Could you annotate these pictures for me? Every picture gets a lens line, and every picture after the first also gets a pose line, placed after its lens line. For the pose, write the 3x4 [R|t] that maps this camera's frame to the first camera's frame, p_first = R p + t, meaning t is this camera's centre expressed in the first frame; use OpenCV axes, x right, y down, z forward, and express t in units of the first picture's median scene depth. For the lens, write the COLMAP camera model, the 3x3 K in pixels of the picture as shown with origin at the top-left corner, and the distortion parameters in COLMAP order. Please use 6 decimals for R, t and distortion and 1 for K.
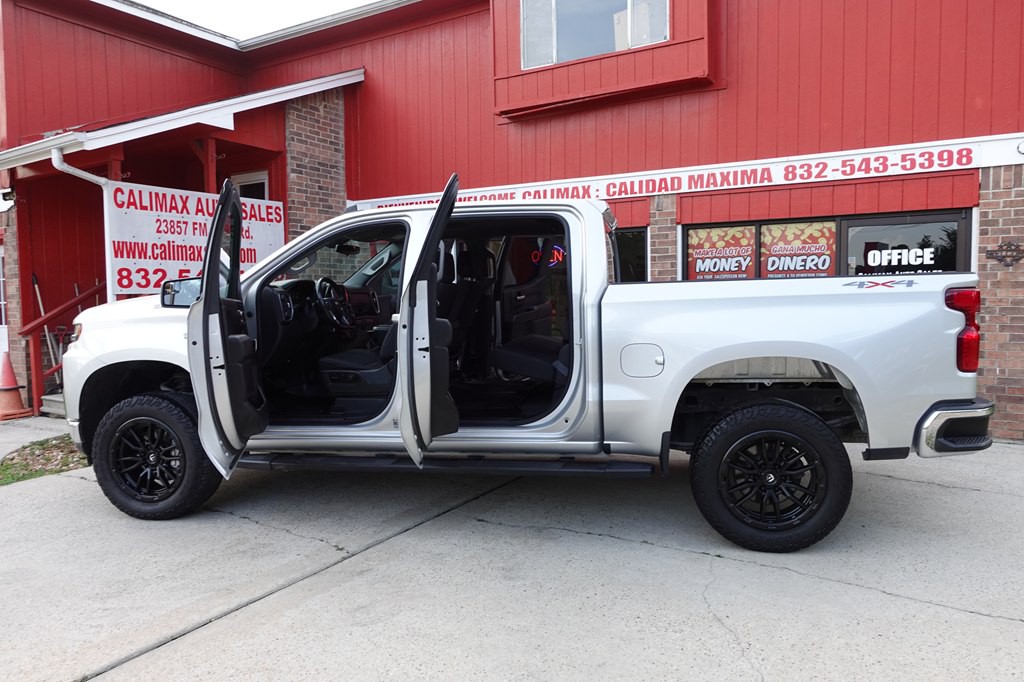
lens RADIAL K [[706.5, 0, 513.9], [0, 706.5, 343.0], [0, 0, 1]] dist [0.000541, -0.001799]
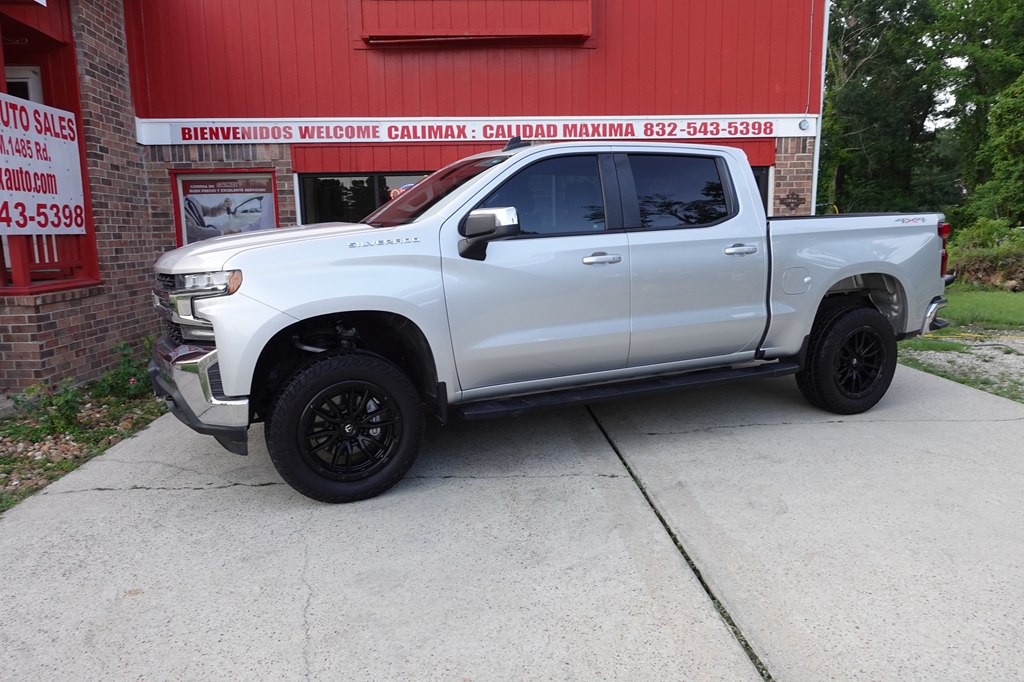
lens RADIAL K [[704.7, 0, 512.7], [0, 704.7, 345.5], [0, 0, 1]] dist [0.000046, -0.000995]
pose [[0.817559, -0.095827, 0.567815, -0.480906], [0.049185, 0.994074, 0.096947, -0.003419], [-0.573740, -0.051332, 0.817427, 0.127333]]
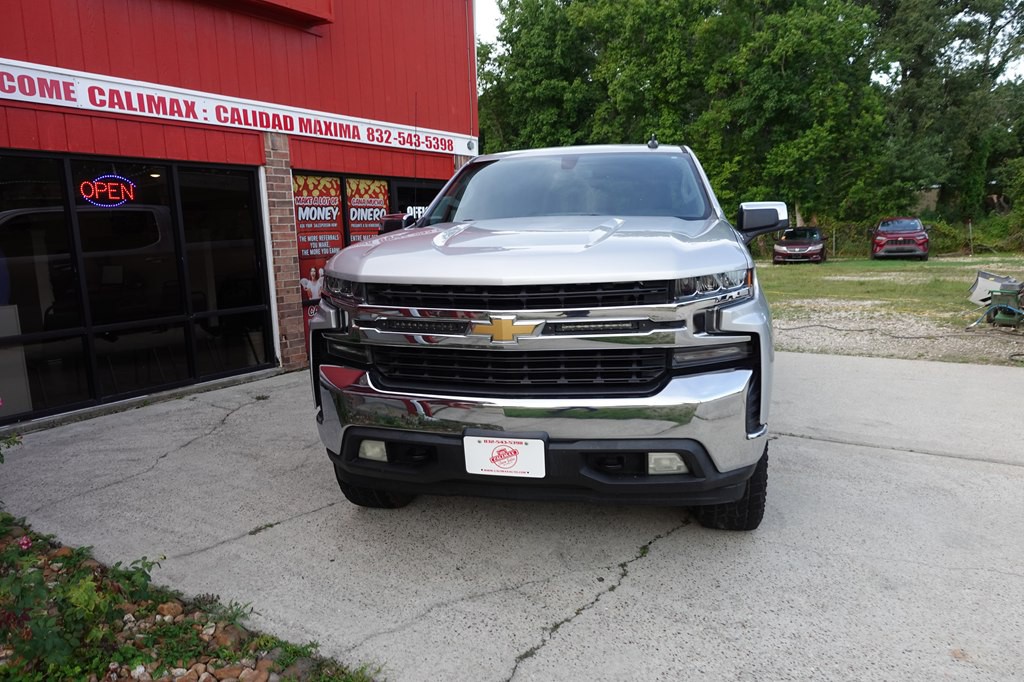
lens RADIAL K [[704.7, 0, 512.7], [0, 704.7, 345.5], [0, 0, 1]] dist [0.000046, -0.000995]
pose [[0.031216, -0.145987, 0.988794, -0.731274], [0.101173, 0.984656, 0.142182, -0.040499], [-0.994379, 0.095601, 0.045506, 0.705896]]
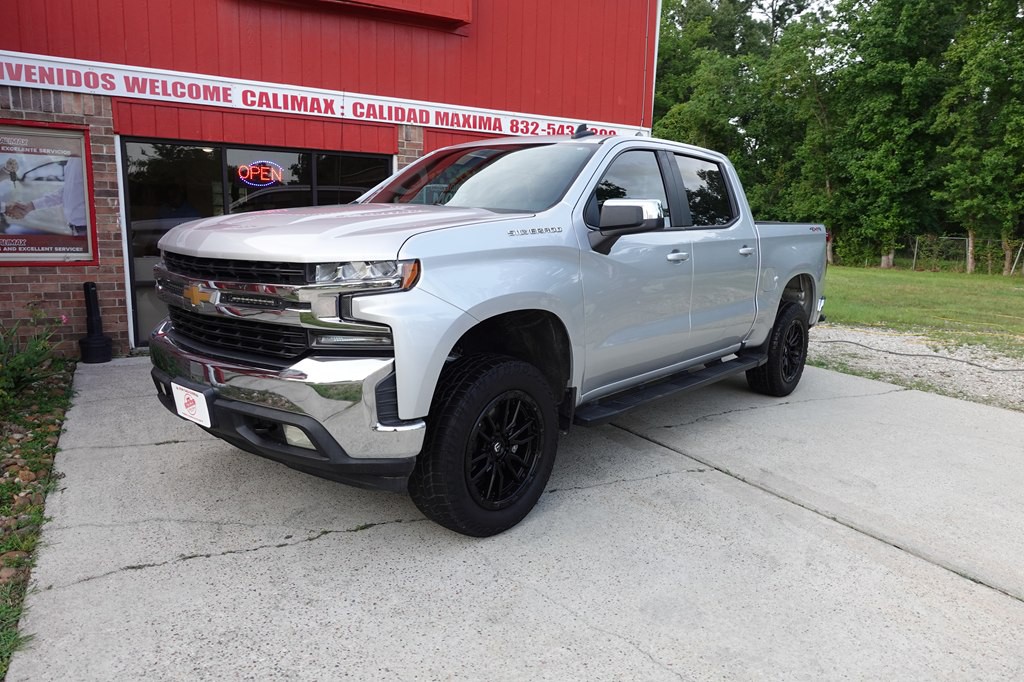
lens RADIAL K [[704.7, 0, 512.7], [0, 704.7, 345.5], [0, 0, 1]] dist [0.000046, -0.000995]
pose [[0.487002, -0.120387, 0.865064, -0.652142], [0.029035, 0.992139, 0.121726, -0.015117], [-0.872918, -0.034163, 0.486669, 0.379961]]
